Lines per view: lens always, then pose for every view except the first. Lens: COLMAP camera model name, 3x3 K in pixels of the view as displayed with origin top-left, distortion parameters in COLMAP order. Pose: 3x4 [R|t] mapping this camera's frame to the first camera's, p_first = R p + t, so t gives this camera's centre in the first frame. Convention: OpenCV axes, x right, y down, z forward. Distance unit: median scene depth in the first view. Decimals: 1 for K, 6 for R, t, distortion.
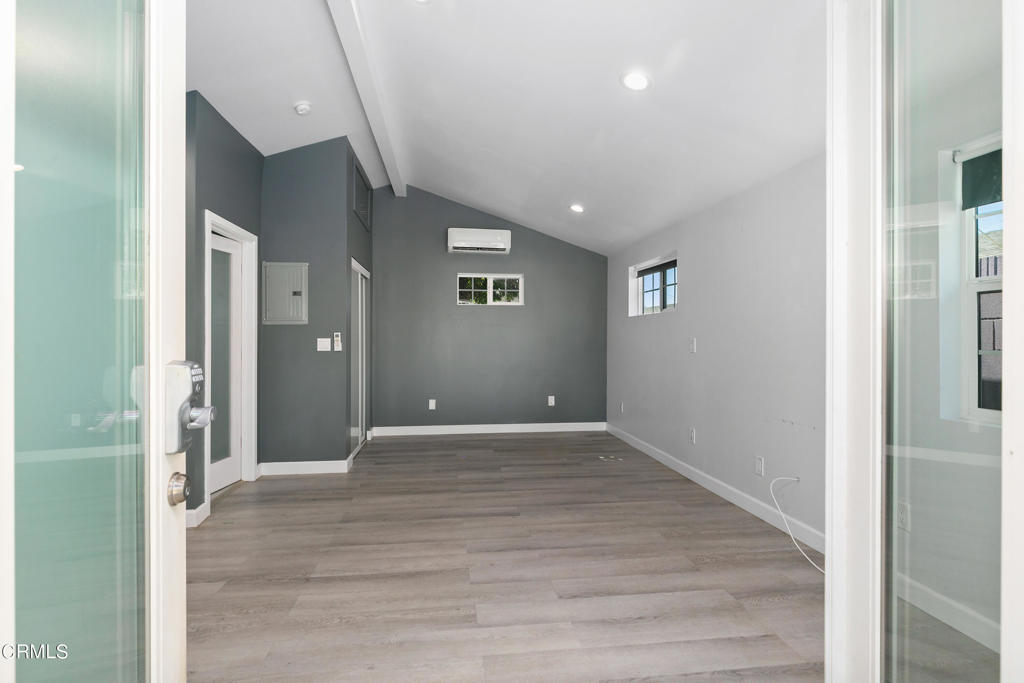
lens RADIAL K [[479.2, 0, 502.9], [0, 479.2, 335.8], [0, 0, 1]] dist [-0.007773, 0.000506]
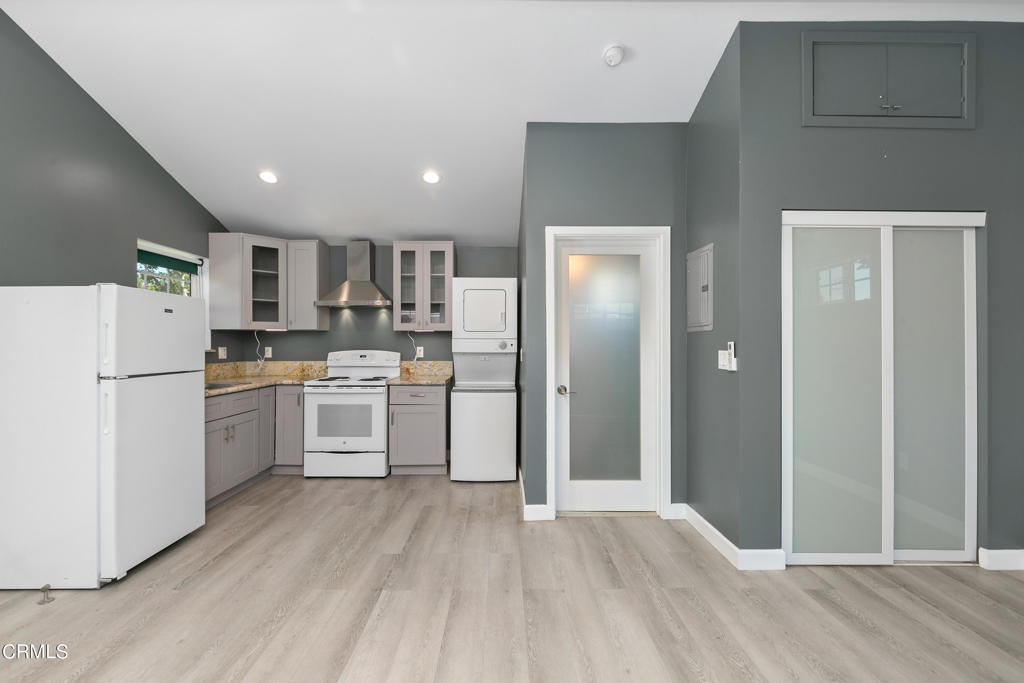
lens RADIAL K [[459.1, 0, 505.1], [0, 459.1, 341.6], [0, 0, 1]] dist [0.000455, -0.001372]
pose [[-0.115834, -0.002828, -0.993265, 0.316740], [0.002771, 0.999991, -0.003170, -0.006216], [0.993265, -0.003120, -0.115825, 0.830461]]
